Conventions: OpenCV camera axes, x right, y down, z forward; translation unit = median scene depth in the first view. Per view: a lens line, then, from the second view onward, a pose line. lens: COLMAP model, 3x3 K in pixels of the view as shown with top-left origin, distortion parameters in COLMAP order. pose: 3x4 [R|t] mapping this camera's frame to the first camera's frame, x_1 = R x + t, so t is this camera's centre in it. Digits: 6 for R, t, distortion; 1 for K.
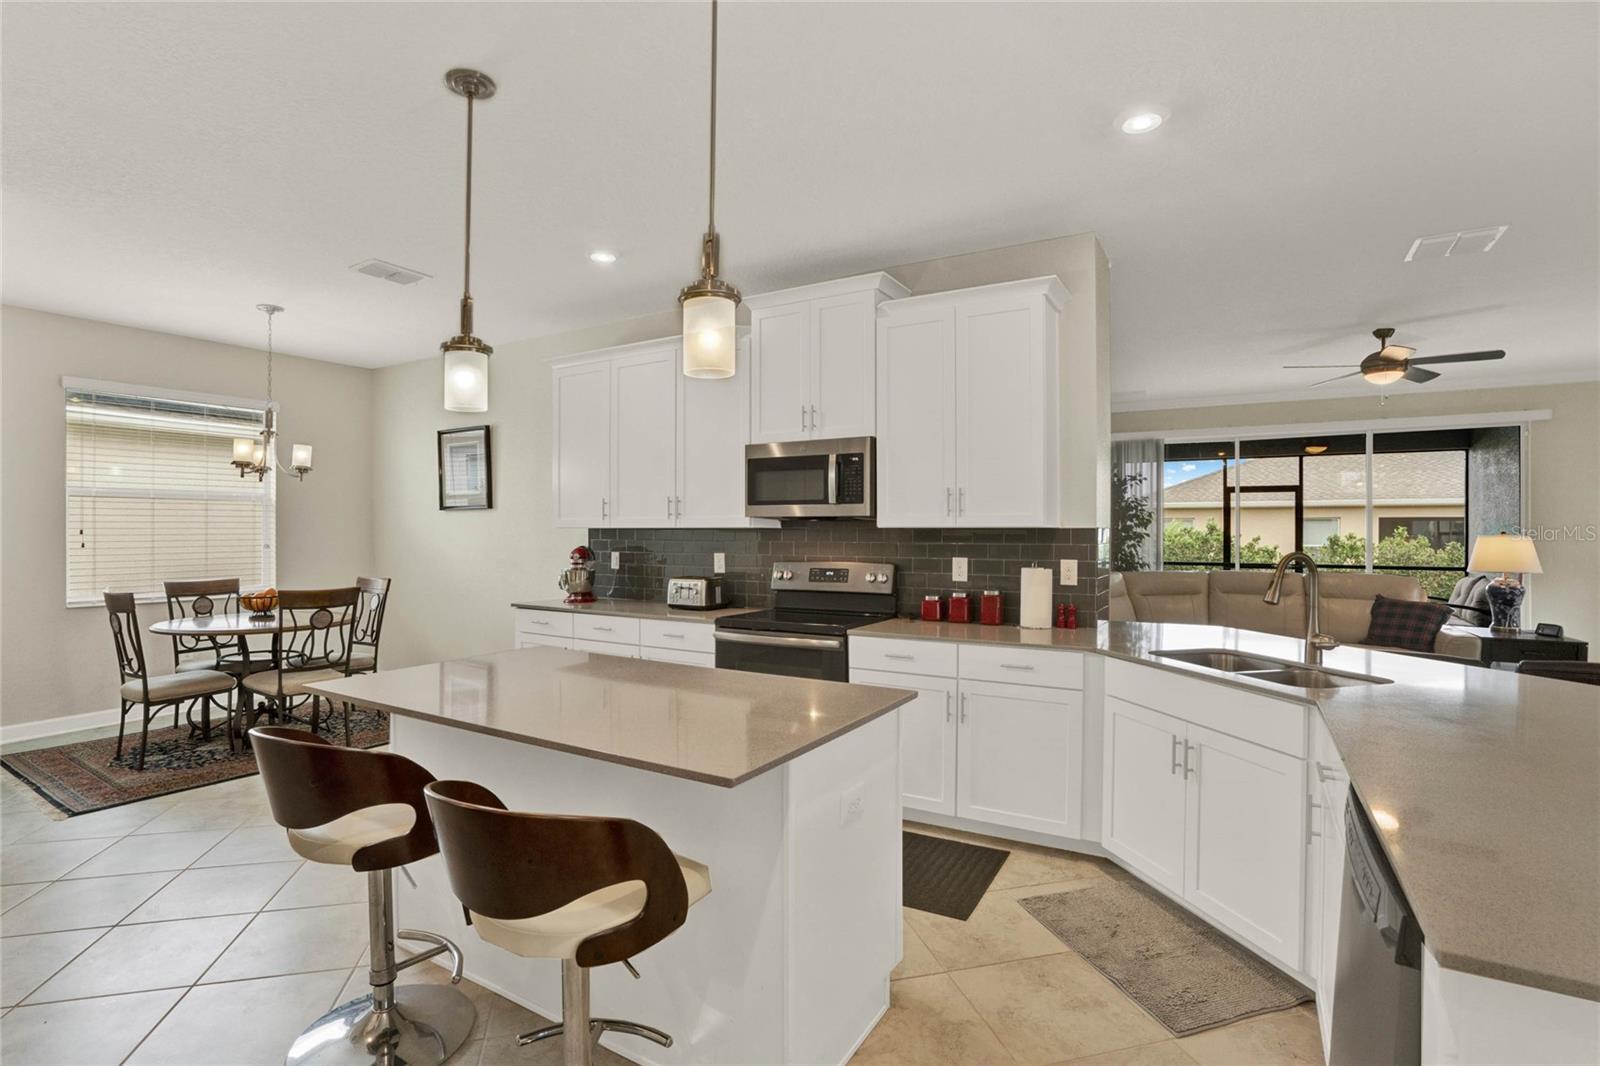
lens RADIAL K [[772.1, 0, 829.0], [0, 772.1, 534.1], [0, 0, 1]] dist [-0.031677, 0.005736]
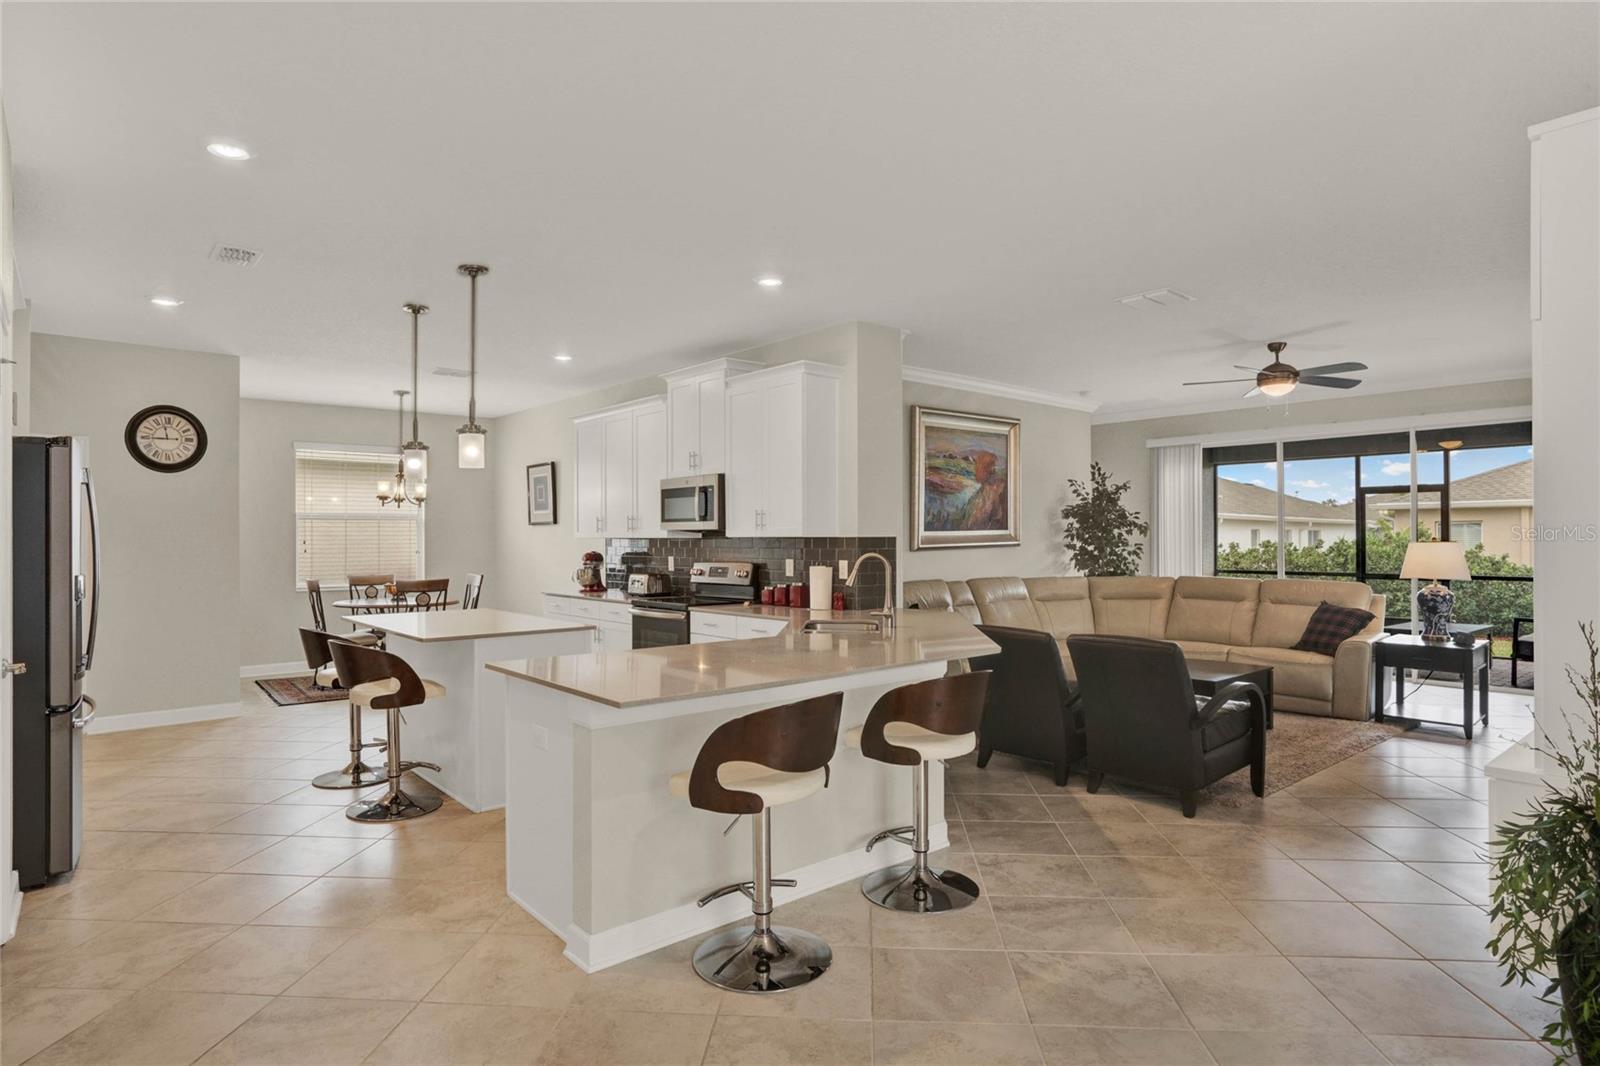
lens RADIAL K [[880.0, 0, 804.1], [0, 880.0, 531.0], [0, 0, 1]] dist [-0.021041, 0.006748]
pose [[0.947479, -0.007482, -0.319732, 0.600031], [0.003171, 0.999897, -0.014001, 0.002185], [0.319804, 0.012252, 0.947405, -0.404596]]
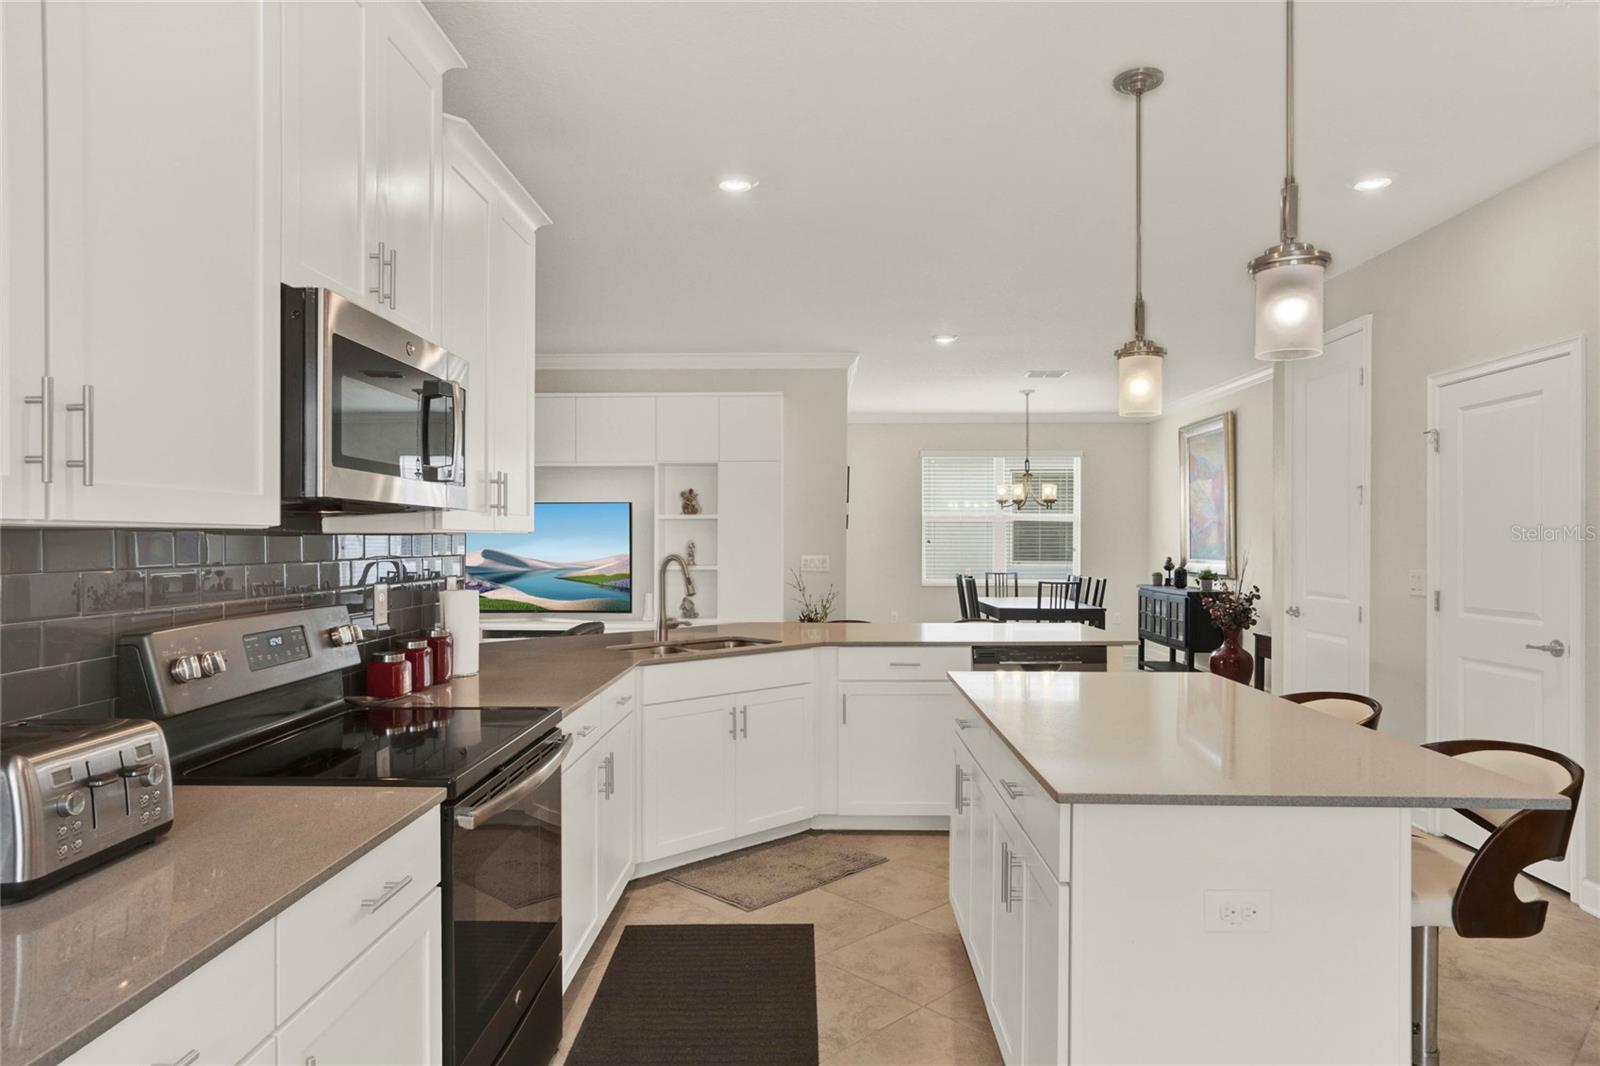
lens RADIAL K [[941.1, 0, 807.4], [0, 941.1, 540.8], [0, 0, 1]] dist [-0.021929, 0.013595]
pose [[-0.476625, -0.002574, 0.879103, -0.519550], [-0.000066, 0.999996, 0.002892, -0.003280], [-0.879107, 0.001321, -0.476623, 0.918011]]
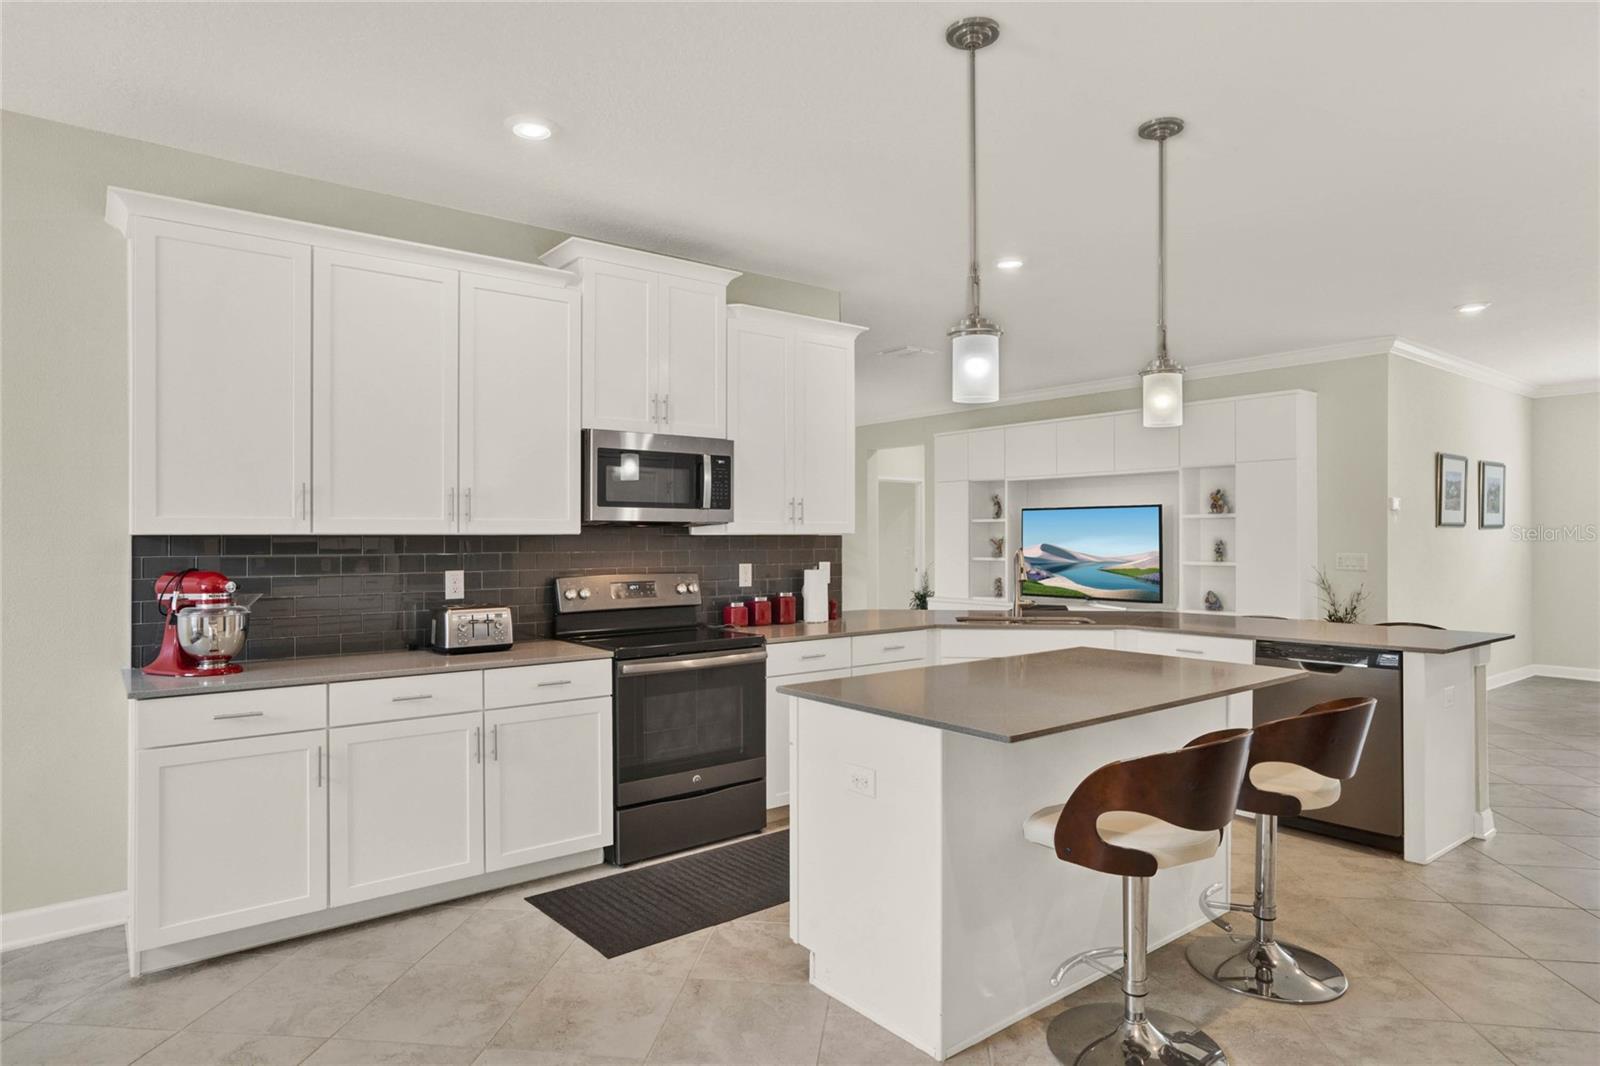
lens RADIAL K [[911.4, 0, 826.0], [0, 911.4, 524.5], [0, 0, 1]] dist [-0.019291, 0.000726]
pose [[0.348467, 0.011619, 0.937249, -0.809188], [0.004306, 0.999893, -0.013996, -0.003682], [-0.937311, 0.008913, 0.348380, 0.411804]]
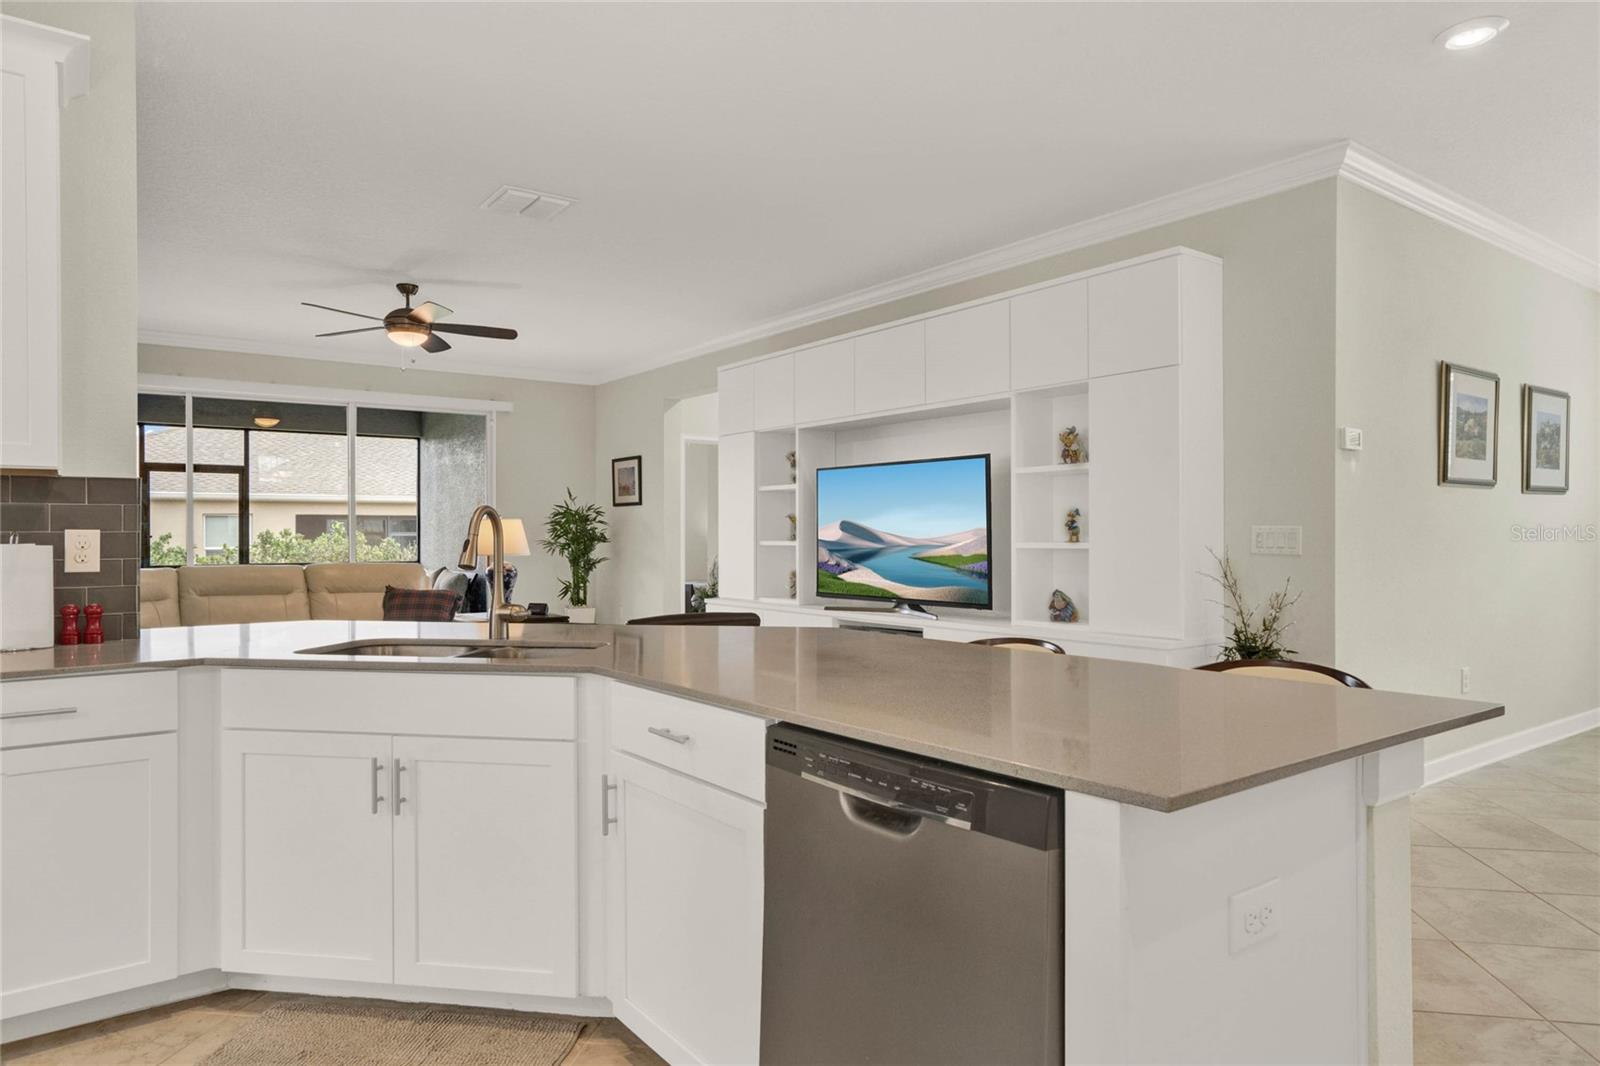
lens RADIAL K [[941.1, 0, 801.4], [0, 941.1, 530.0], [0, 0, 1]] dist [-0.021929, 0.013595]
pose [[0.409779, 0.002566, 0.912181, -0.096584], [0.007242, 0.999955, -0.006066, 0.033911], [-0.912156, 0.009091, 0.409742, 0.159453]]
